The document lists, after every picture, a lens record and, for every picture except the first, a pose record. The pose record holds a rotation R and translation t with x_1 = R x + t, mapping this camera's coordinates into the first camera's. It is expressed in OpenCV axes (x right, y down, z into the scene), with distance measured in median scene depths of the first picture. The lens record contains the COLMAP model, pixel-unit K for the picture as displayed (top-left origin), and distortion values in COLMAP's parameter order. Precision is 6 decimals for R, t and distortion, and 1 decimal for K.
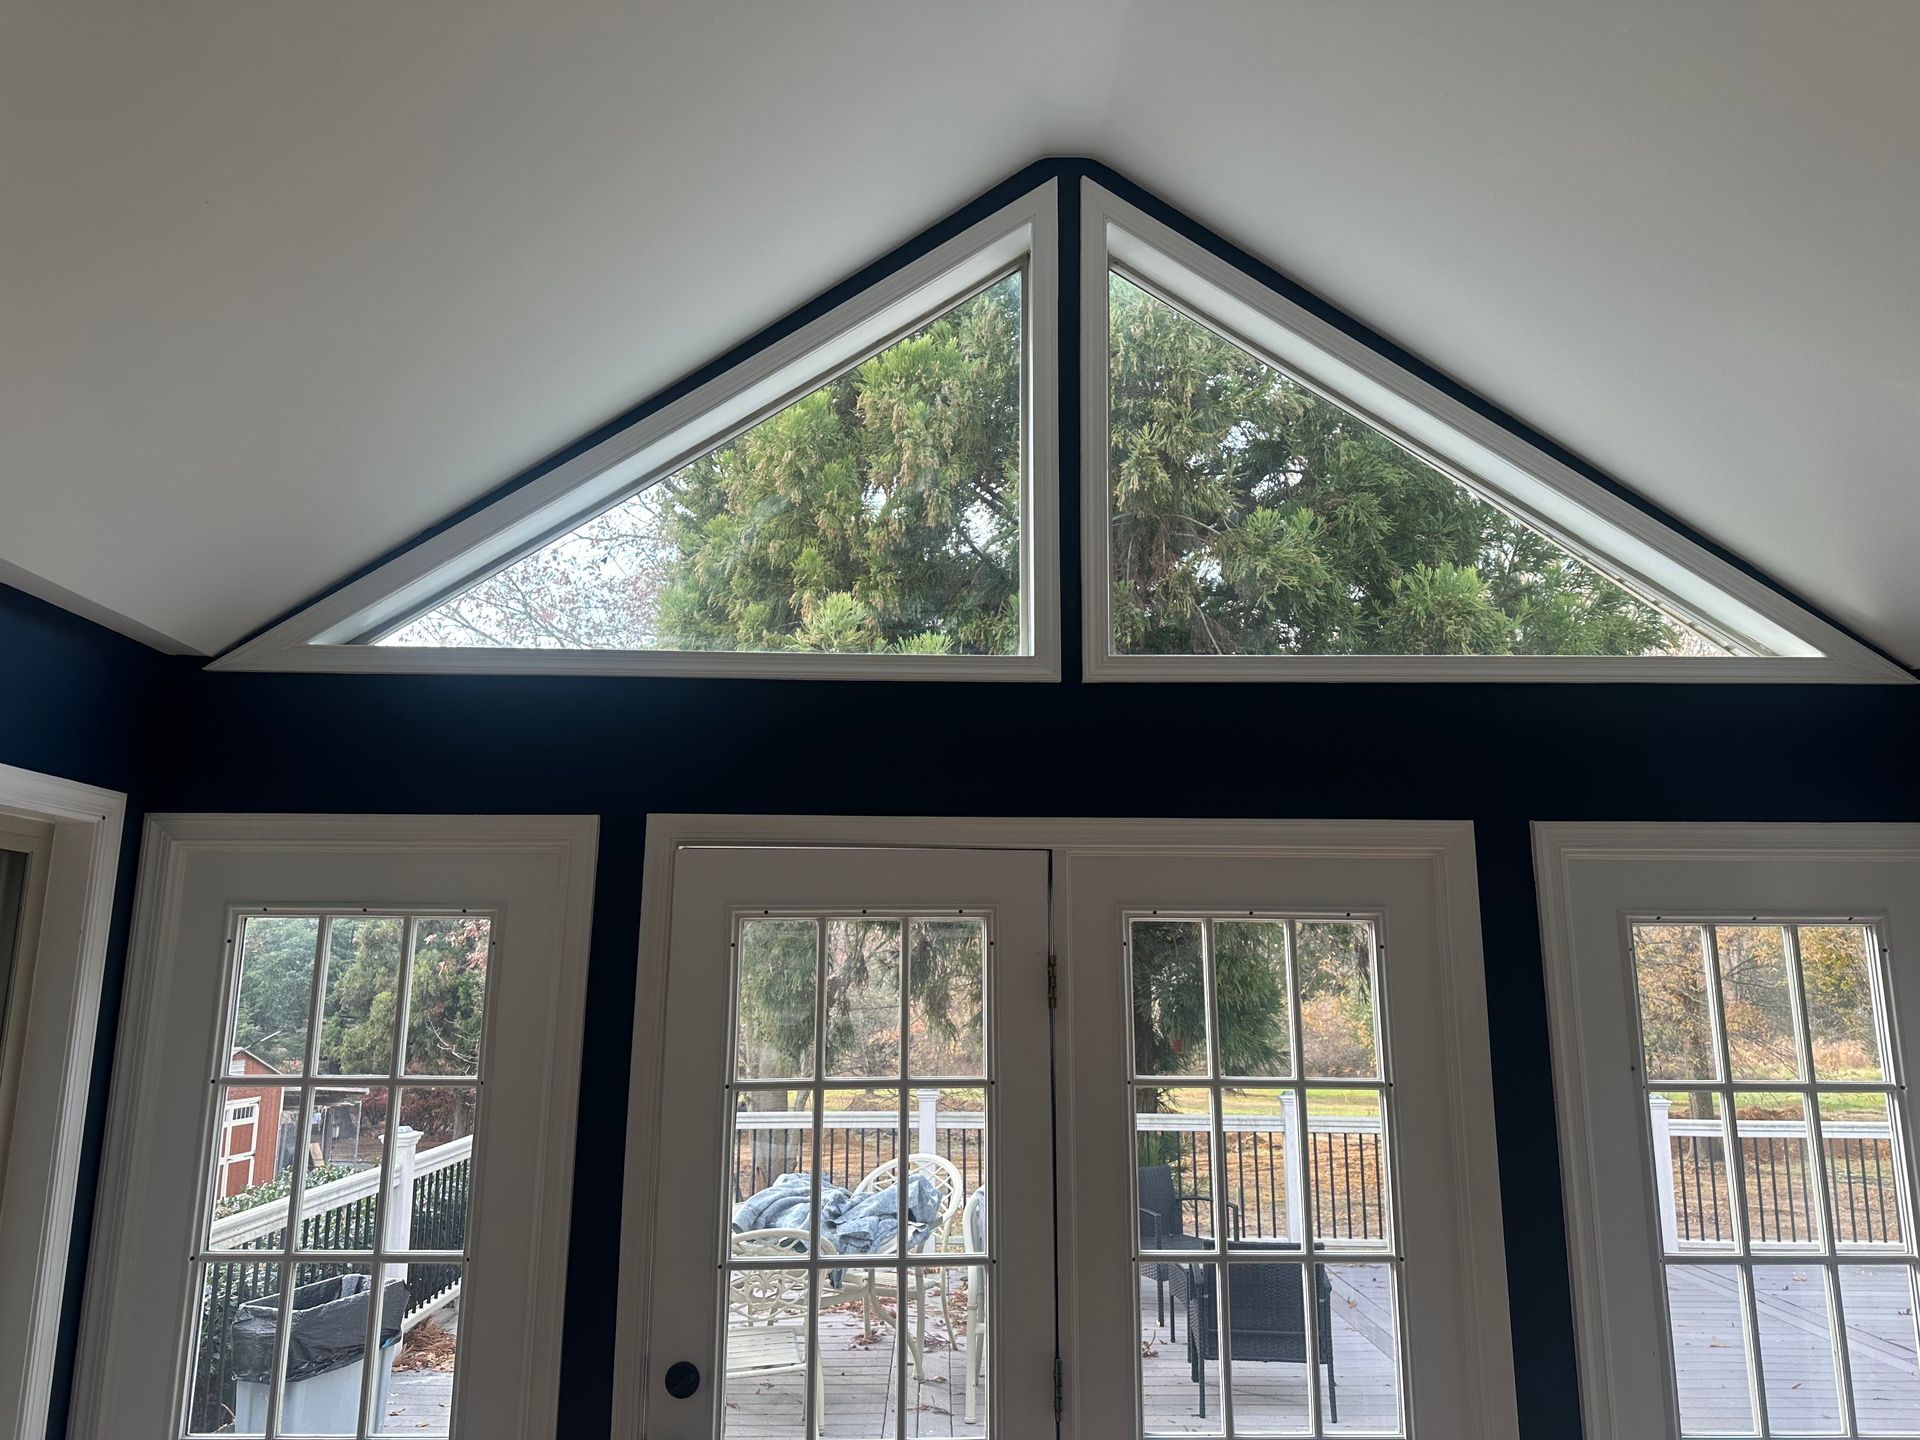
lens RADIAL K [[1348.5, 0, 980.2], [0, 1348.5, 716.1], [0, 0, 1]] dist [0.056492, -0.050312]
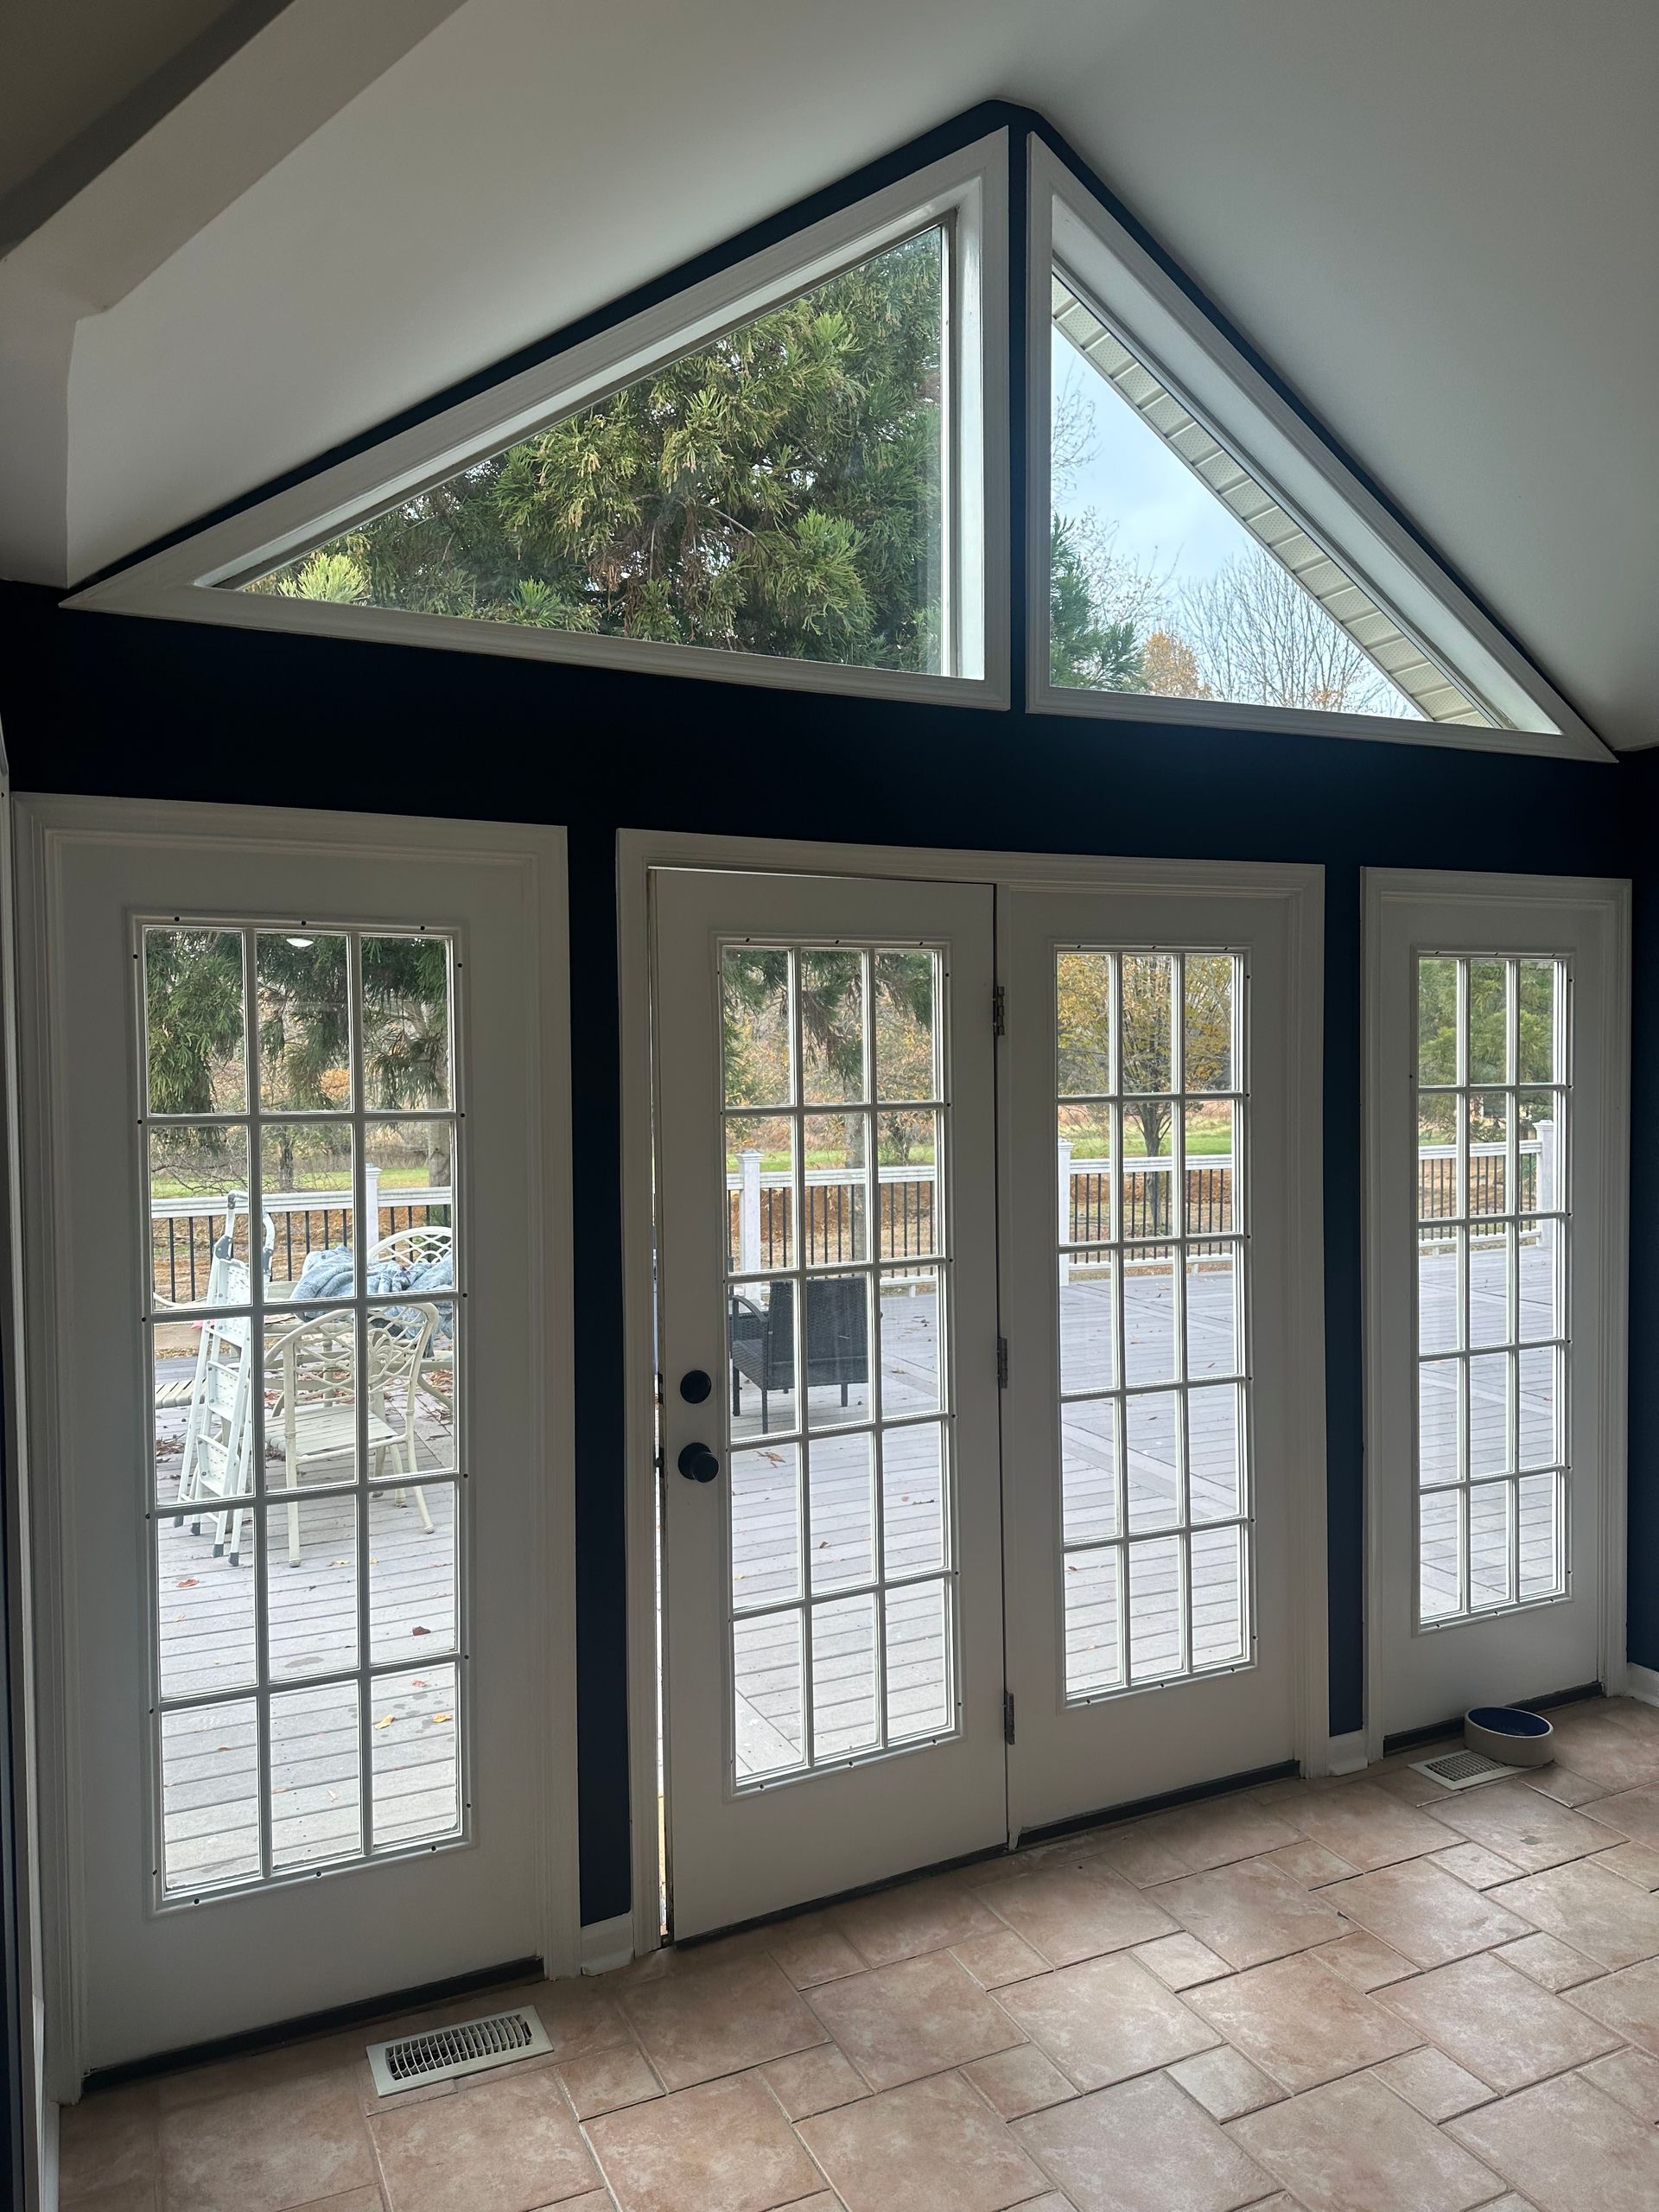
lens RADIAL K [[1553.6, 0, 841.2], [0, 1553.6, 1107.2], [0, 0, 1]] dist [0.056492, -0.050312]
pose [[0.914542, -0.026418, 0.403627, -0.262698], [-0.065815, 0.974848, 0.212930, 0.011274], [-0.399100, -0.221299, 0.889801, -0.014254]]
